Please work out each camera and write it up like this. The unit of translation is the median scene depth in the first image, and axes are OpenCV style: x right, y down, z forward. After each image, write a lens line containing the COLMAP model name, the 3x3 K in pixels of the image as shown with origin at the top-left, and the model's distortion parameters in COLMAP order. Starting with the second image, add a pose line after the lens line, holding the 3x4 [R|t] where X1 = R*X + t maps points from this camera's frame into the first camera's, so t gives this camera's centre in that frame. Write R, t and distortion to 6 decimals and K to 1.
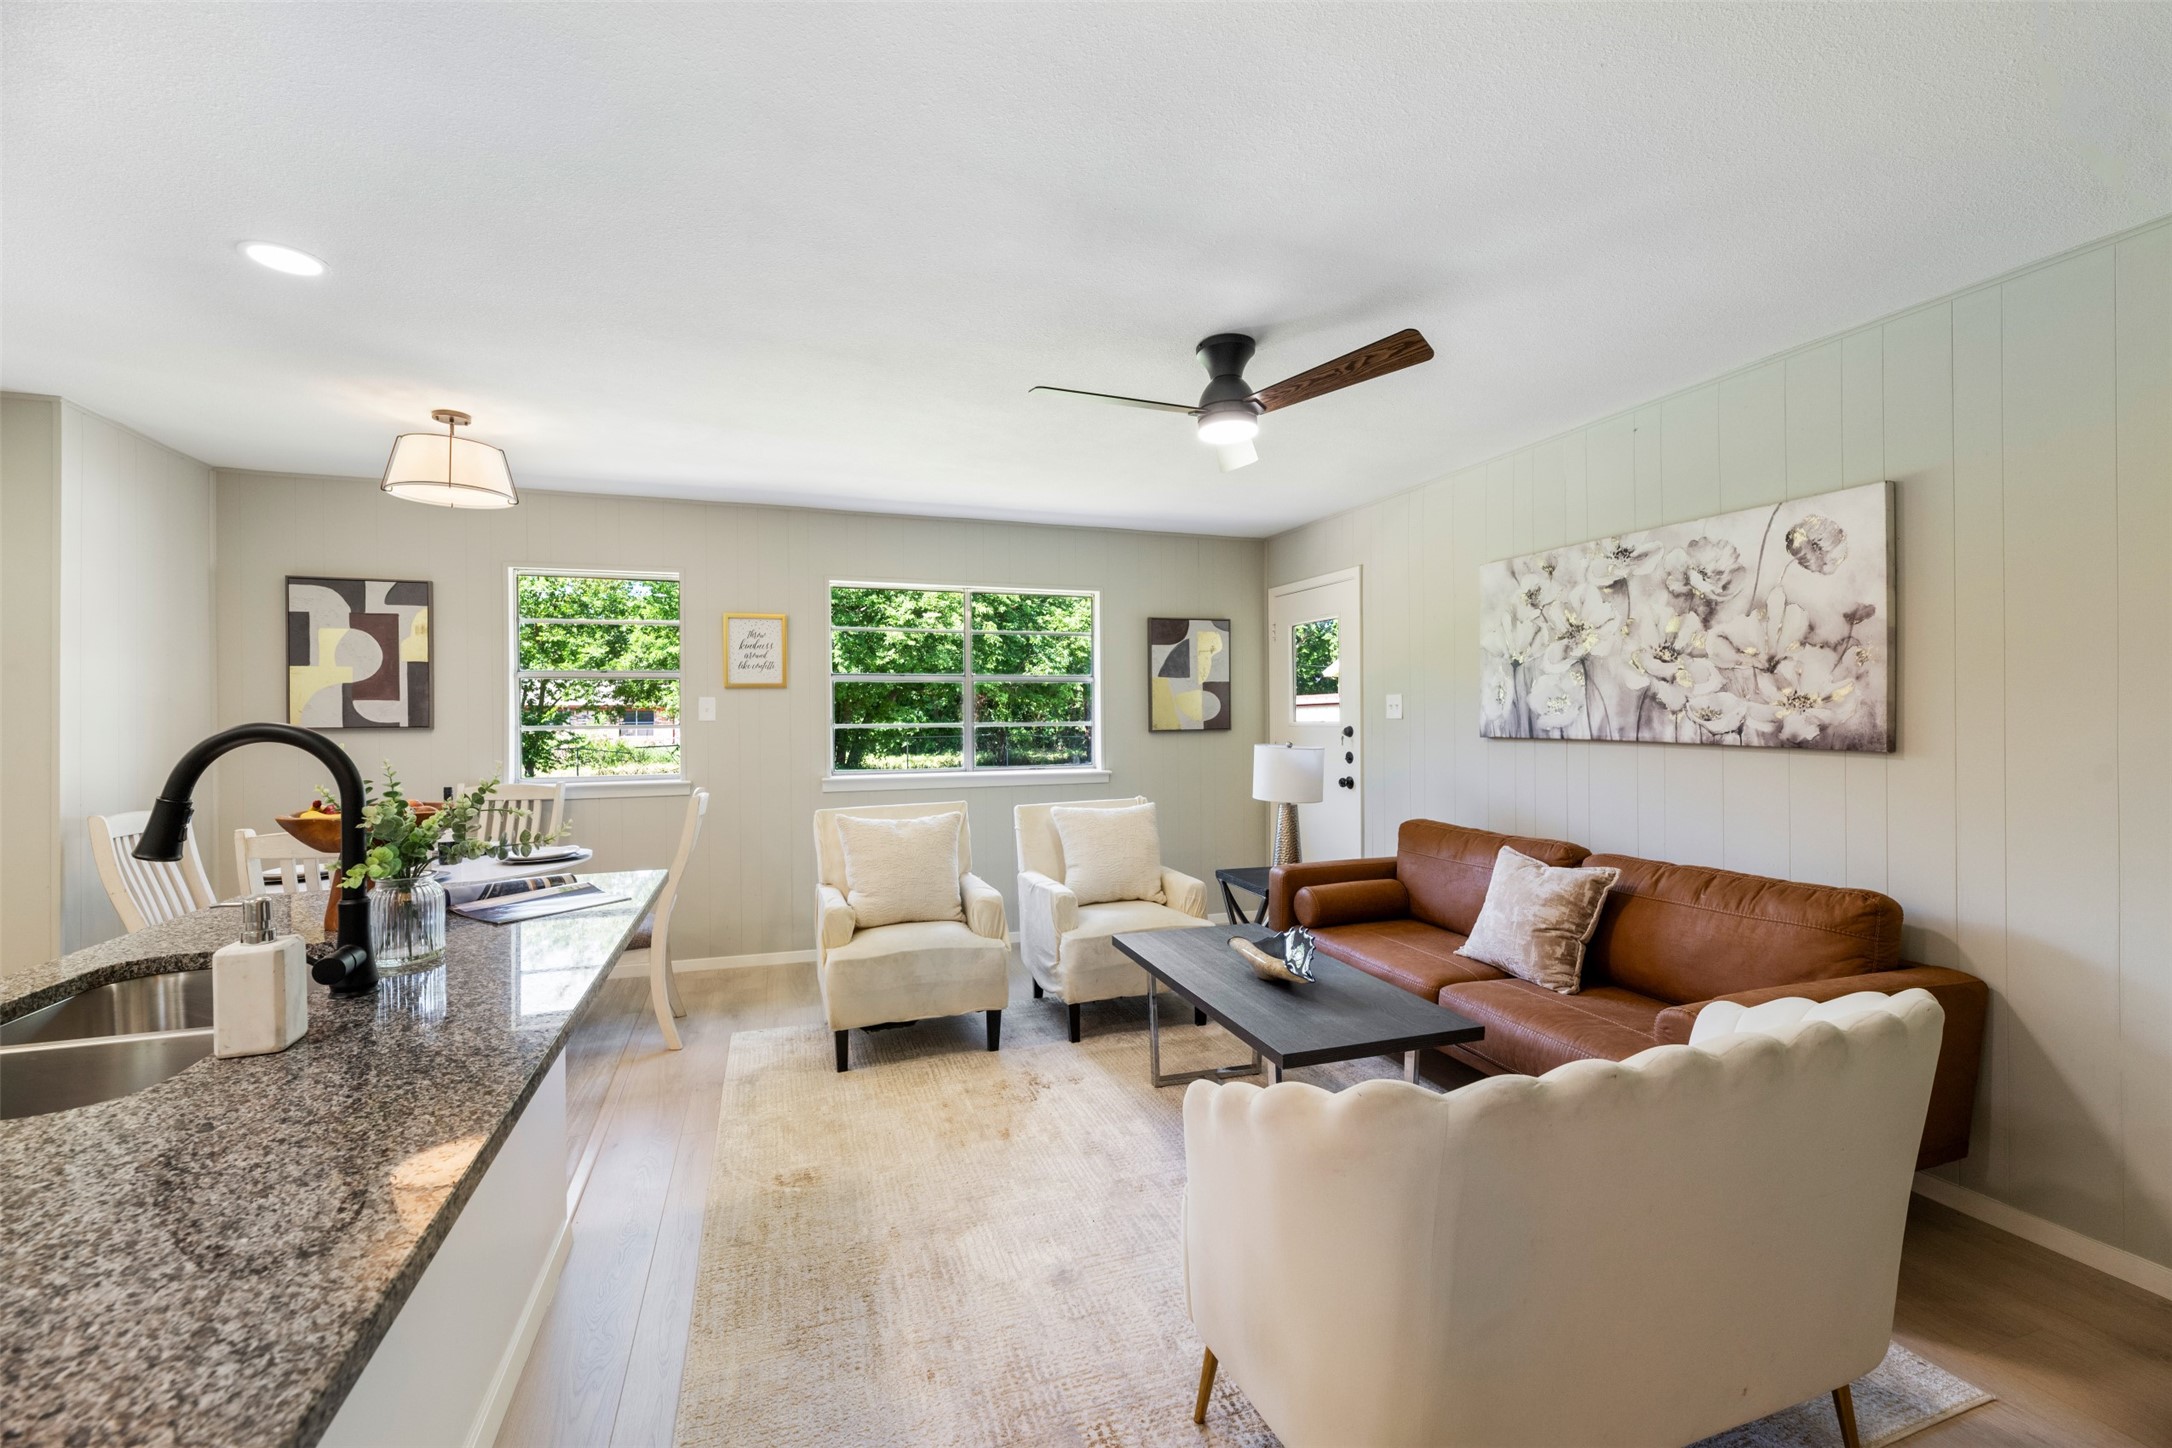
lens RADIAL K [[871.0, 0, 1082.4], [0, 871.0, 710.5], [0, 0, 1]] dist [0.000803, -0.000150]
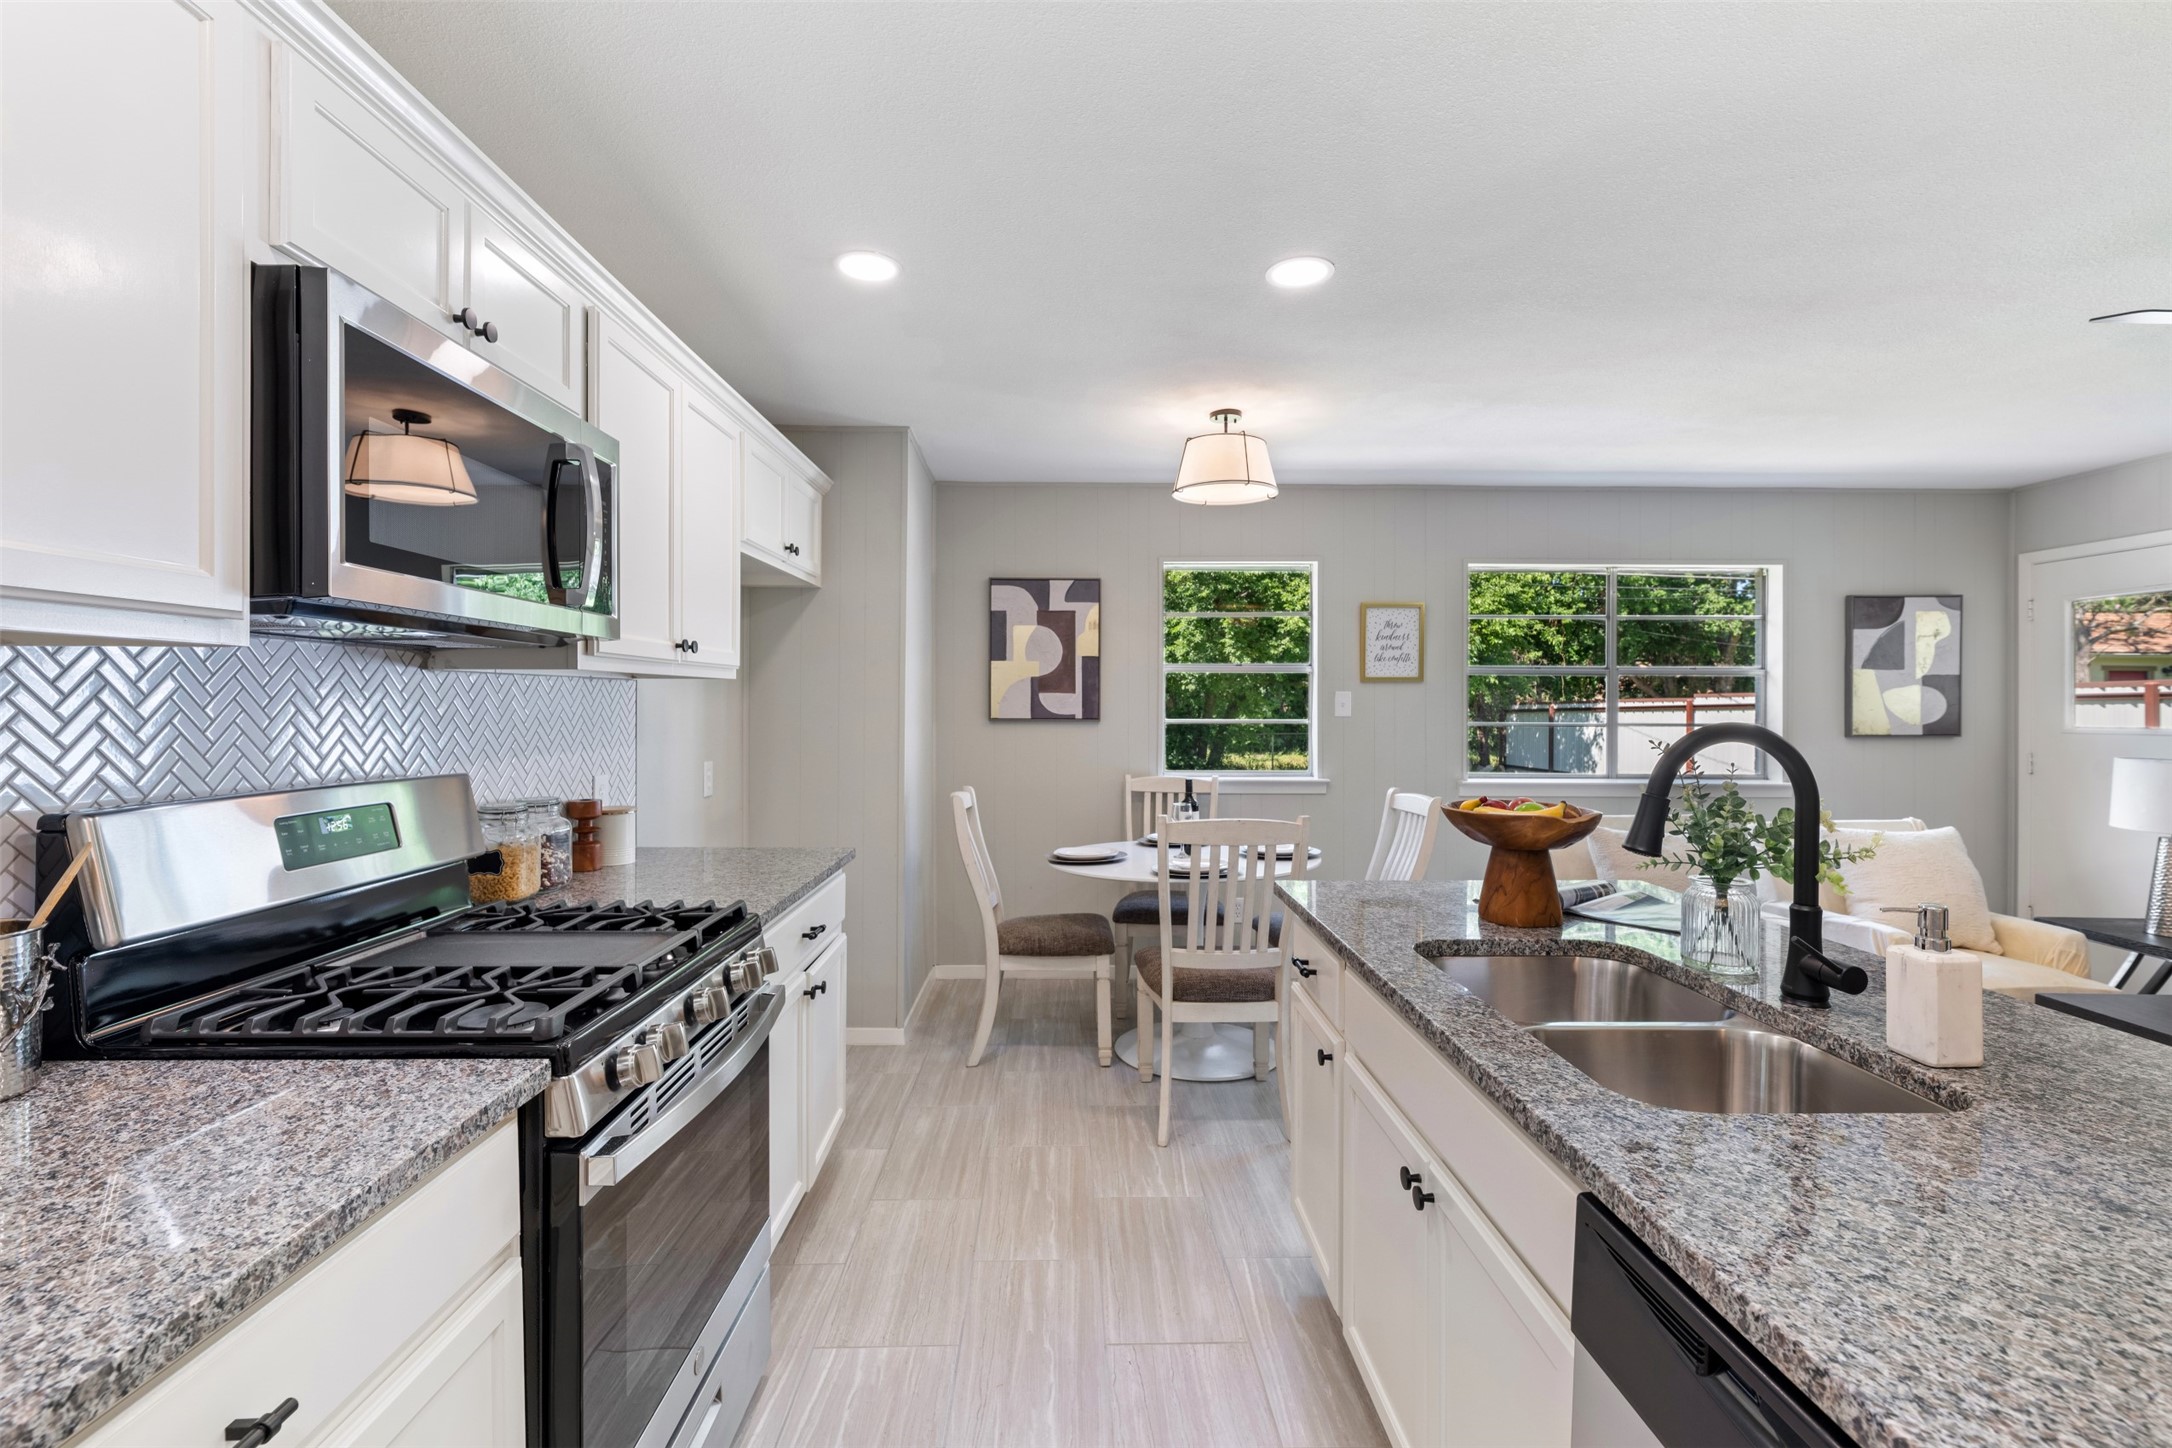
lens RADIAL K [[966.4, 0, 1085.0], [0, 966.4, 704.6], [0, 0, 1]] dist [0.001014, -0.000103]
pose [[0.948737, 0.009687, -0.315918, -0.406091], [-0.009729, 0.999952, 0.001445, -0.000032], [0.315917, 0.001702, 0.948785, -0.094032]]
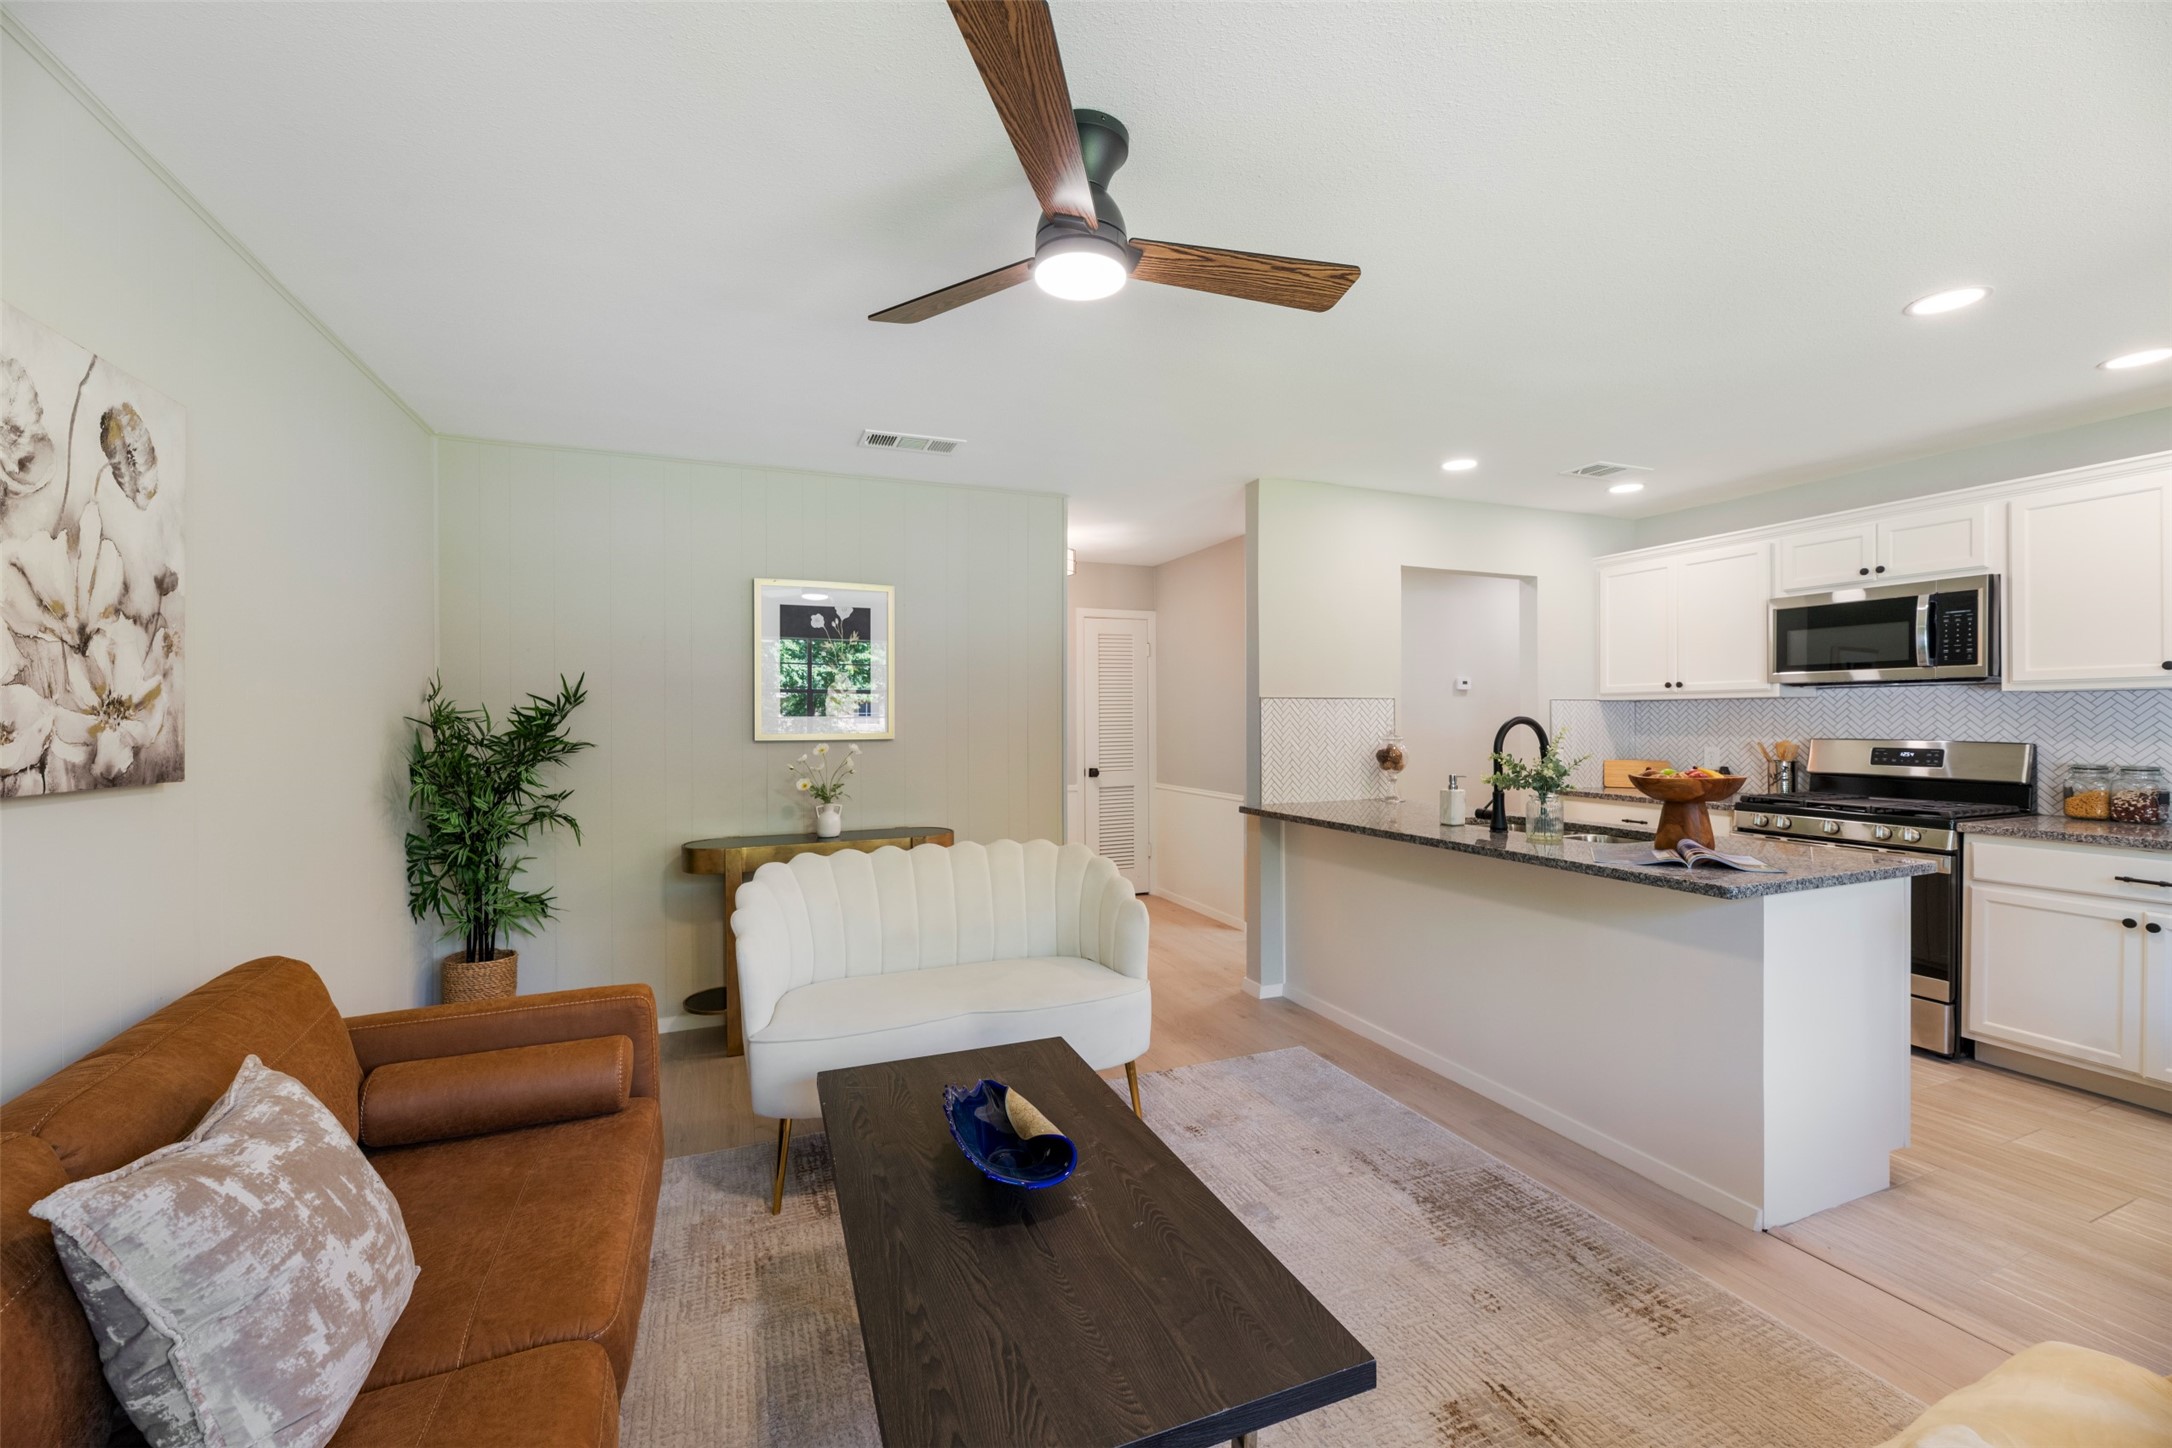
lens RADIAL K [[871.0, 0, 1082.2], [0, 871.0, 717.7], [0, 0, 1]] dist [0.000803, -0.000150]
pose [[-0.998474, 0.010408, -0.054226, 0.131031], [0.010356, 0.999946, 0.001238, 0.001308], [0.054236, 0.000675, -0.998528, 1.055915]]
